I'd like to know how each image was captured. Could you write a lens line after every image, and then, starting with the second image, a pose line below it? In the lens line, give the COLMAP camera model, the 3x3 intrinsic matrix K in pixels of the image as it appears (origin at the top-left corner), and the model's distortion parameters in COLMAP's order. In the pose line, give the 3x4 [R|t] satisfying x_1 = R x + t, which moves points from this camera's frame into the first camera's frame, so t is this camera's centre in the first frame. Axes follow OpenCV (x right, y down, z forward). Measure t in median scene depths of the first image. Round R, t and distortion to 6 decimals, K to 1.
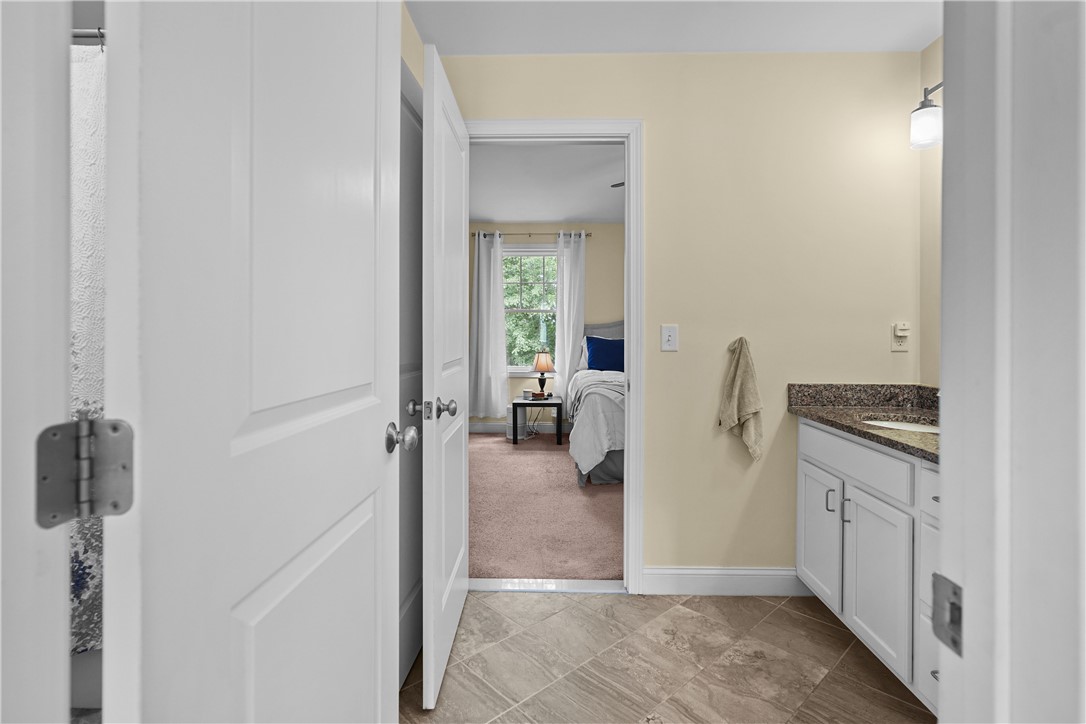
lens RADIAL K [[523.7, 0, 548.4], [0, 523.7, 335.4], [0, 0, 1]] dist [-0.008331, 0.006360]
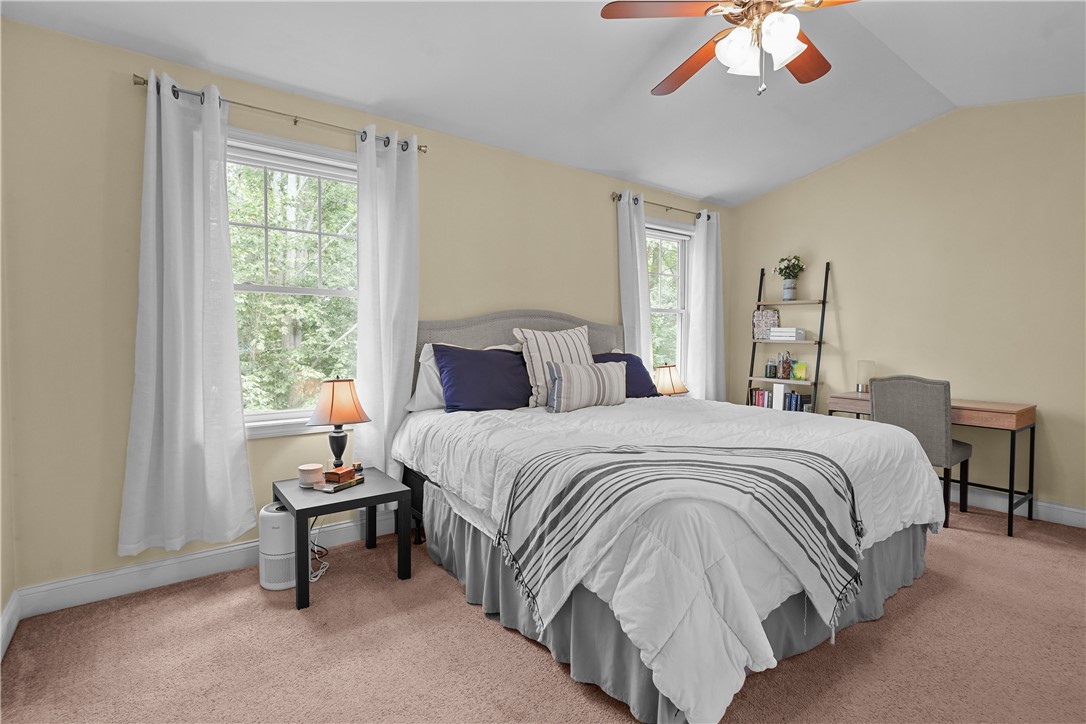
lens RADIAL K [[523.7, 0, 547.5], [0, 523.7, 352.4], [0, 0, 1]] dist [-0.008331, 0.006360]
pose [[0.786394, -0.018552, 0.617447, -0.268246], [-0.000249, 0.999539, 0.030350, -0.010928], [-0.617725, -0.024021, 0.786027, 0.923650]]
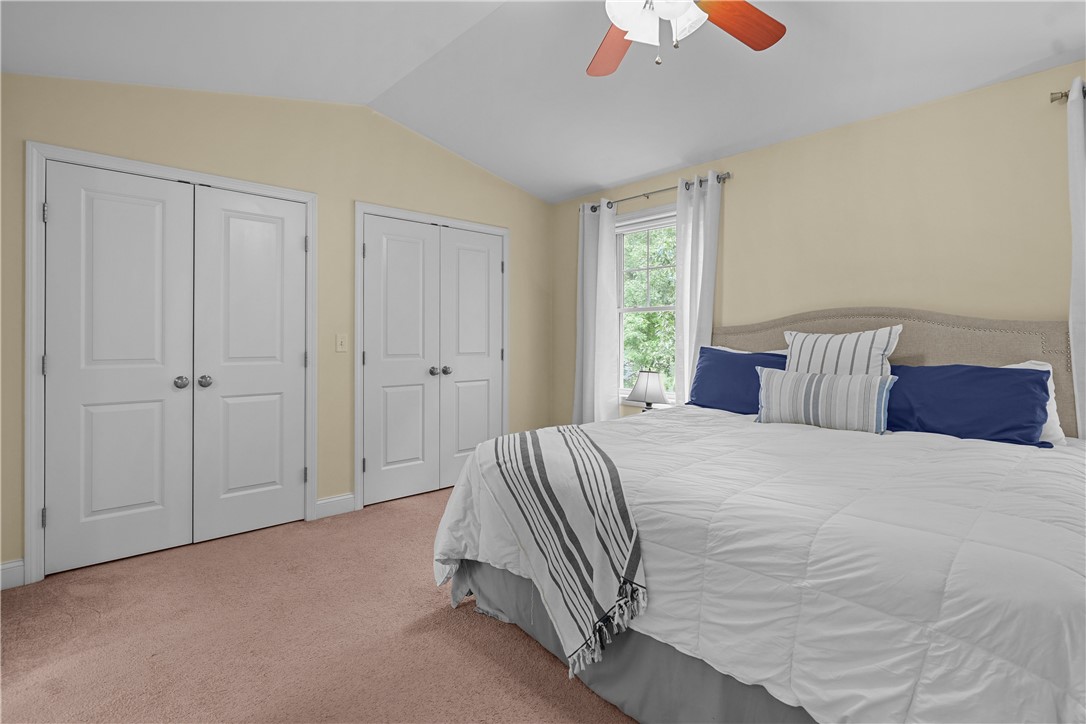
lens RADIAL K [[523.7, 0, 551.0], [0, 523.7, 347.8], [0, 0, 1]] dist [-0.008331, 0.006360]
pose [[0.686492, 0.003685, -0.727128, 0.672427], [0.001691, 0.999976, 0.006664, -0.003320], [0.727136, -0.005804, 0.686469, 0.817263]]
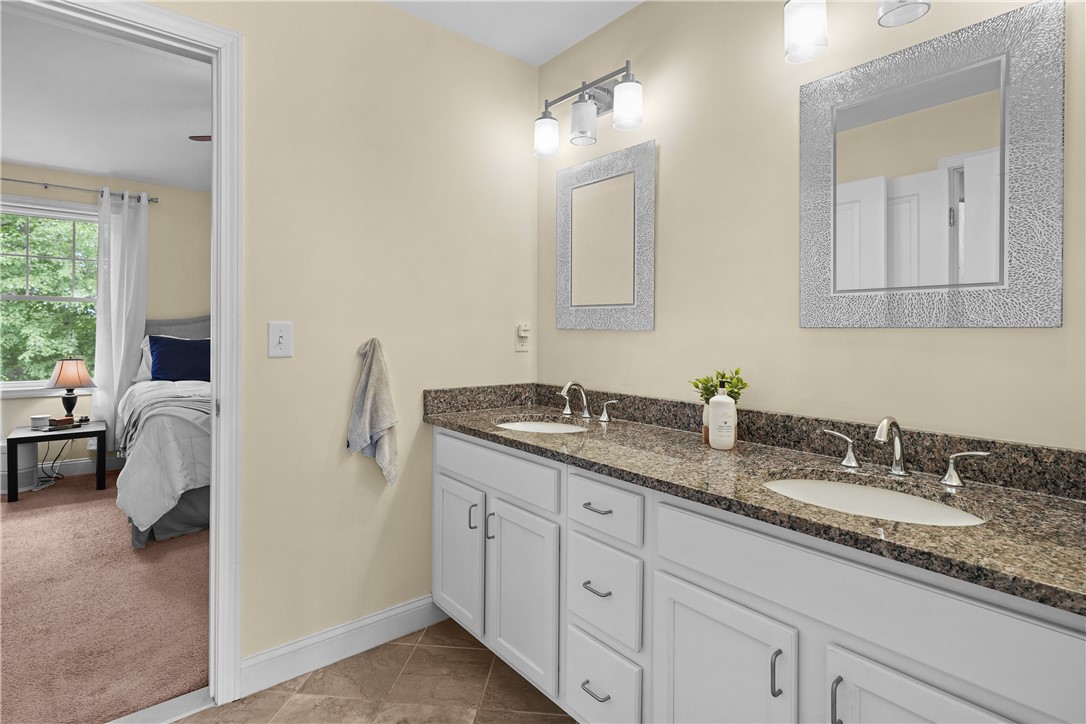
lens RADIAL K [[523.7, 0, 534.2], [0, 523.7, 332.9], [0, 0, 1]] dist [-0.008331, 0.006360]
pose [[0.762547, 0.001710, 0.646931, 0.016949], [-0.001023, 0.999998, -0.001437, -0.003032], [-0.646932, 0.000434, 0.762547, 0.140323]]
